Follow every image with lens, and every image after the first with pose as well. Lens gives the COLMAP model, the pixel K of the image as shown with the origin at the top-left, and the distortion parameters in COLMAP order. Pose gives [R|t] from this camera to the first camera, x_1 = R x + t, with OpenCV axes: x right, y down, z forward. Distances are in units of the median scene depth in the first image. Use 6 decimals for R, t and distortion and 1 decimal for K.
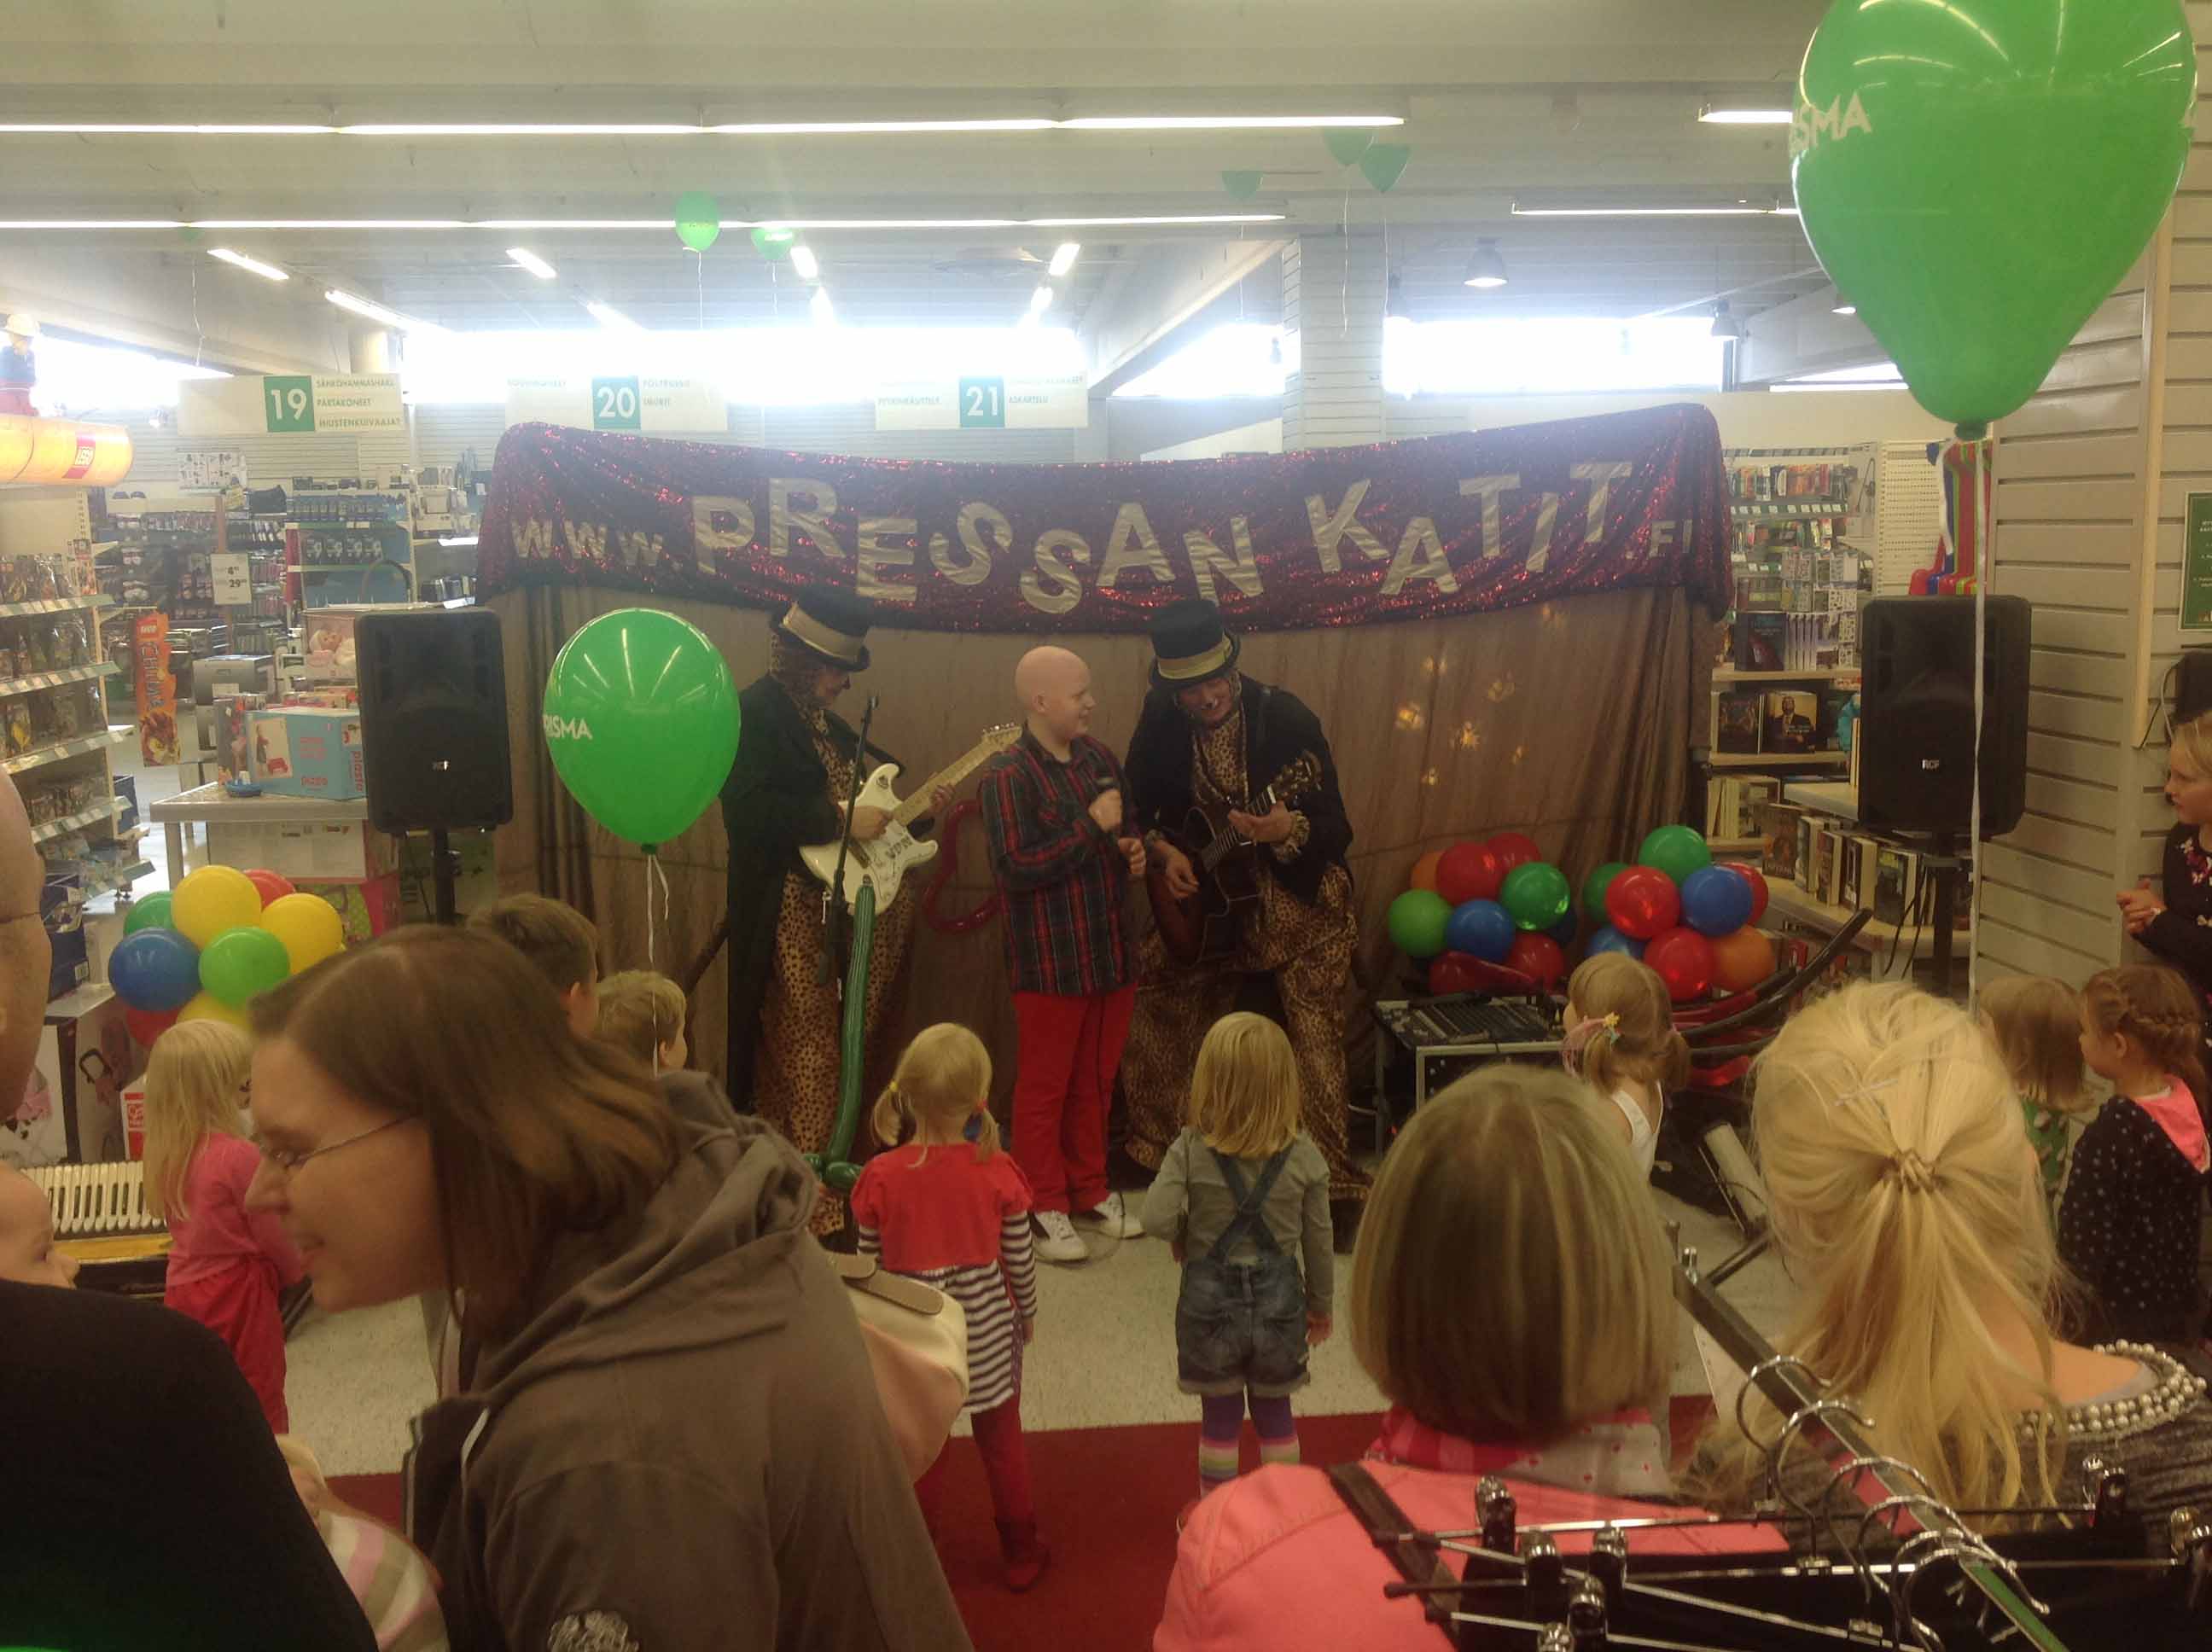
lens RADIAL K [[2204.0, 0, 1162.5], [0, 2204.0, 878.5], [0, 0, 1]] dist [0.170251, -0.389100]
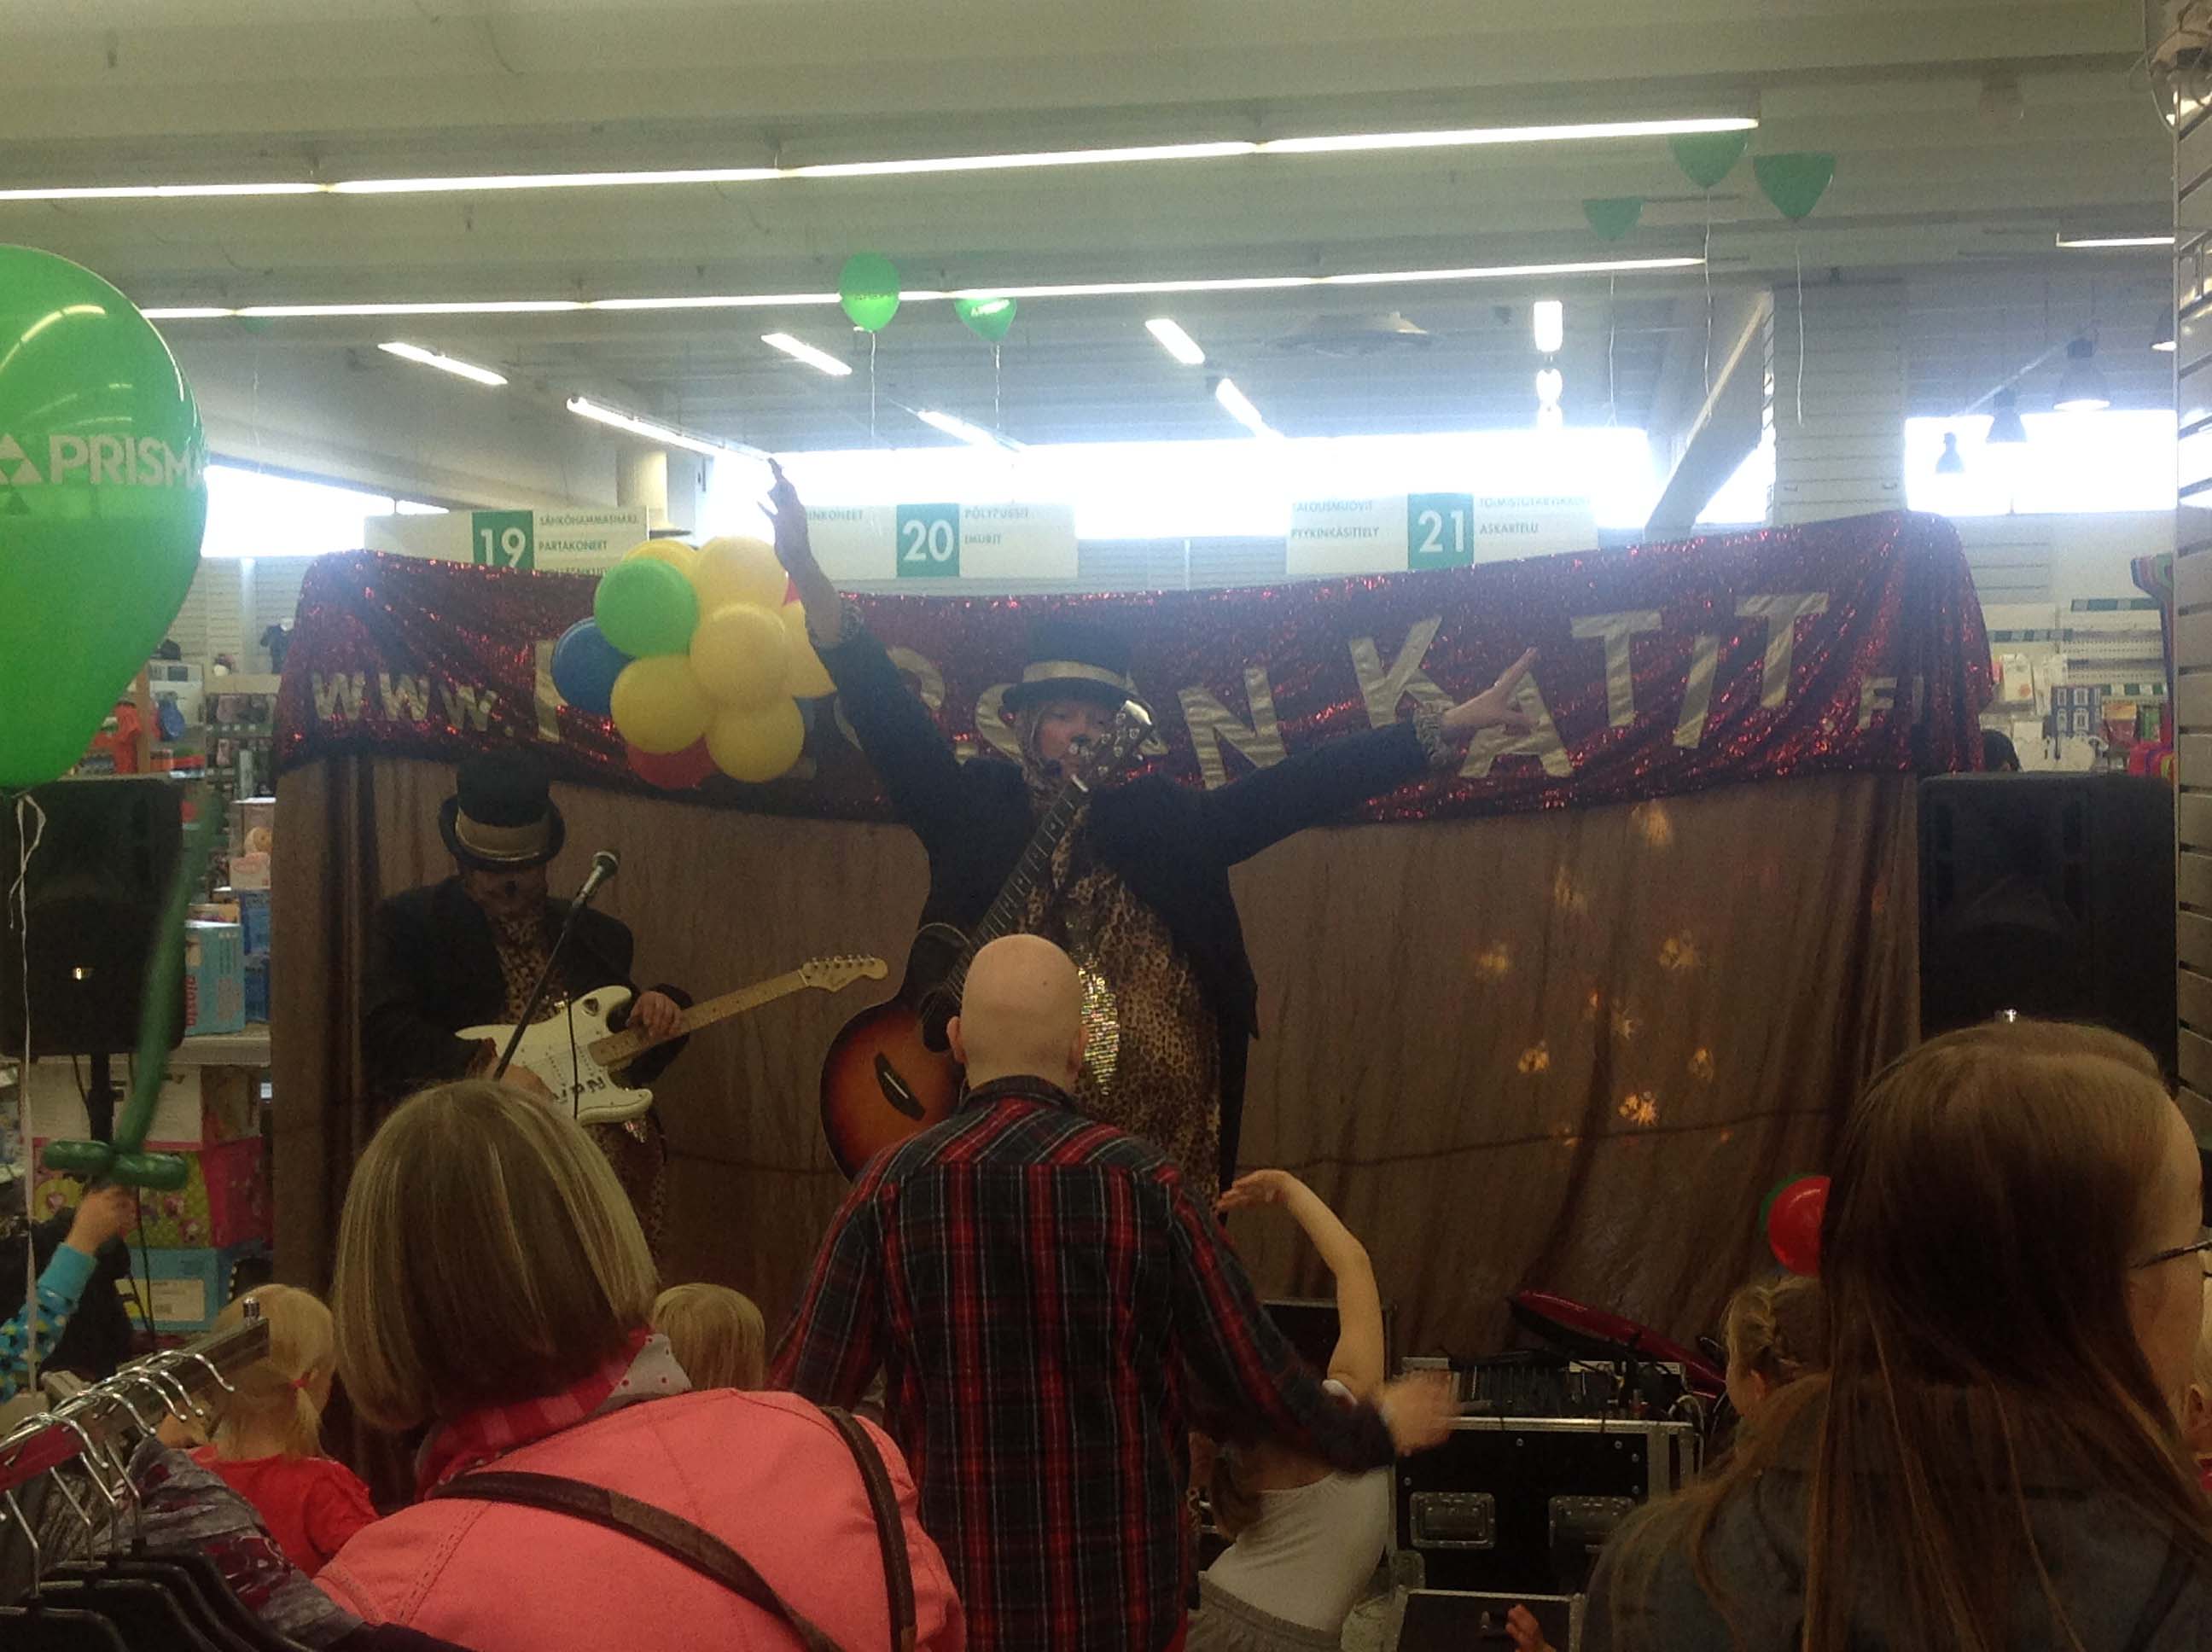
lens RADIAL K [[3395.1, 0, 1173.1], [0, 3395.1, 828.1], [0, 0, 1]] dist [0.142859, -0.170435]
pose [[0.970490, 0.012475, -0.240820, 0.268095], [-0.043112, 0.991547, -0.122373, 0.022659], [0.237258, 0.129144, 0.962824, -0.052751]]
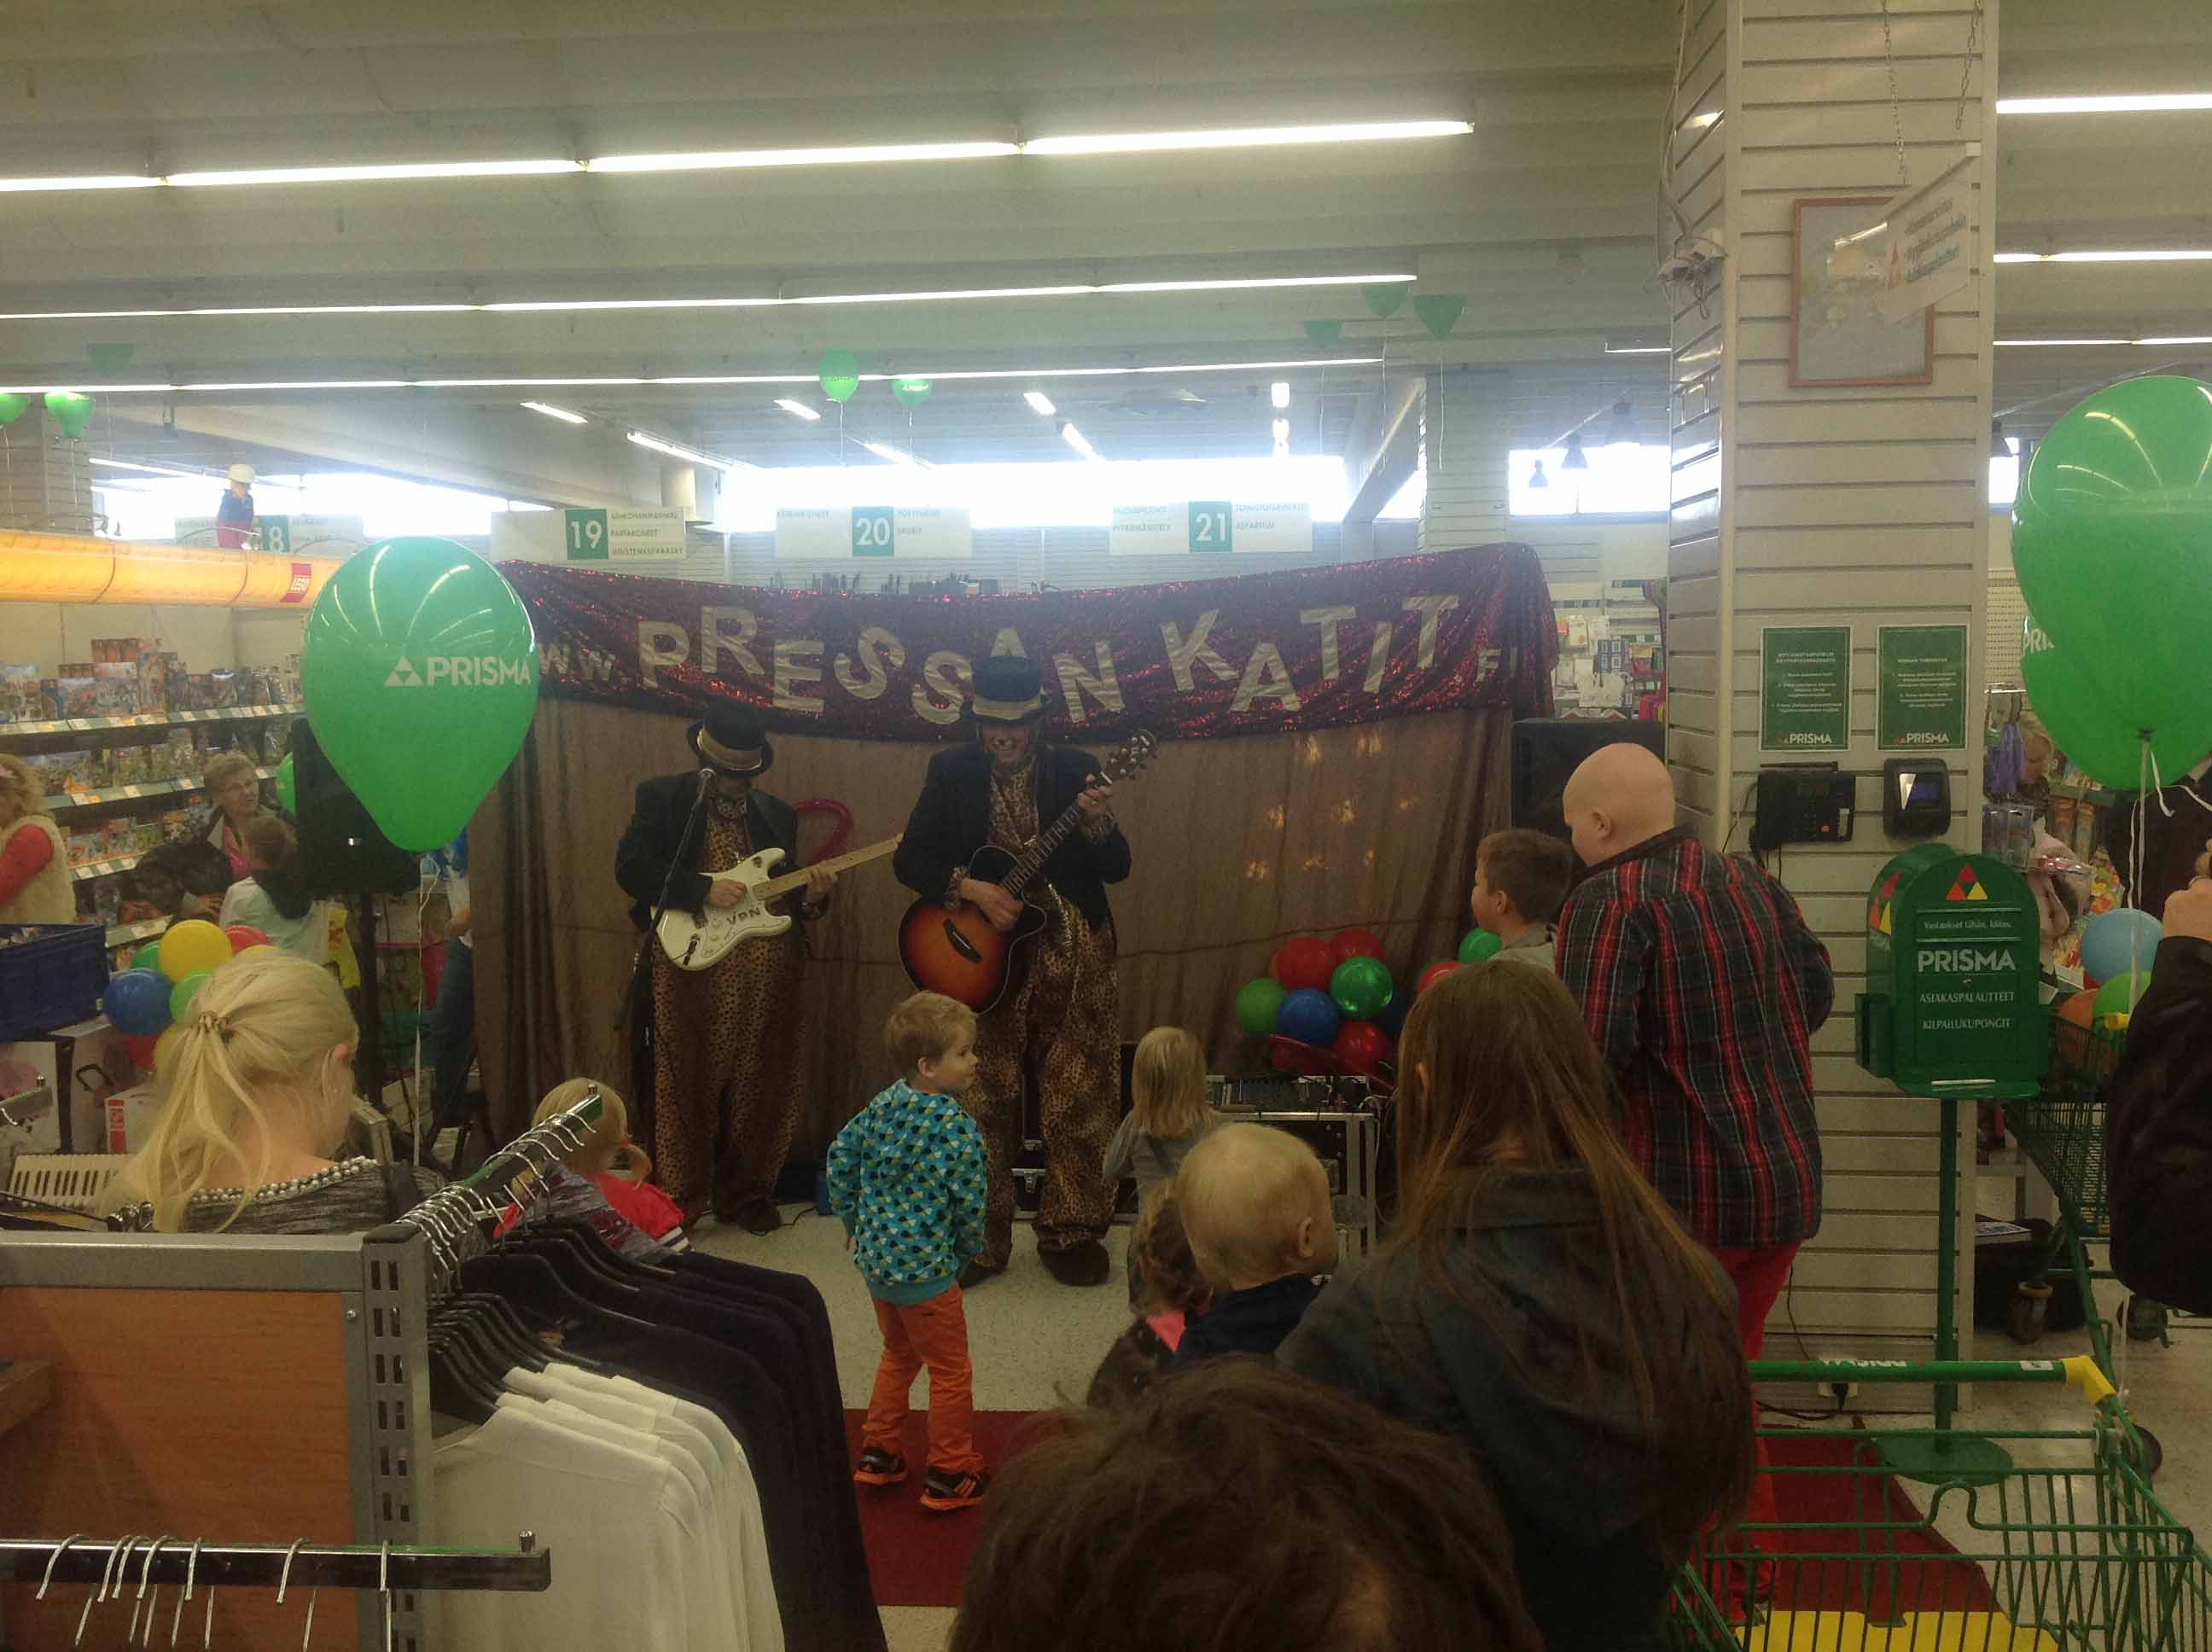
lens RADIAL K [[2246.1, 0, 1165.9], [0, 2246.1, 867.9], [0, 0, 1]] dist [0.158821, -0.438097]
pose [[0.983325, 0.023369, -0.180349, 0.271303], [-0.033775, 0.997923, -0.054845, 0.013508], [0.178693, 0.060022, 0.982072, -0.112011]]
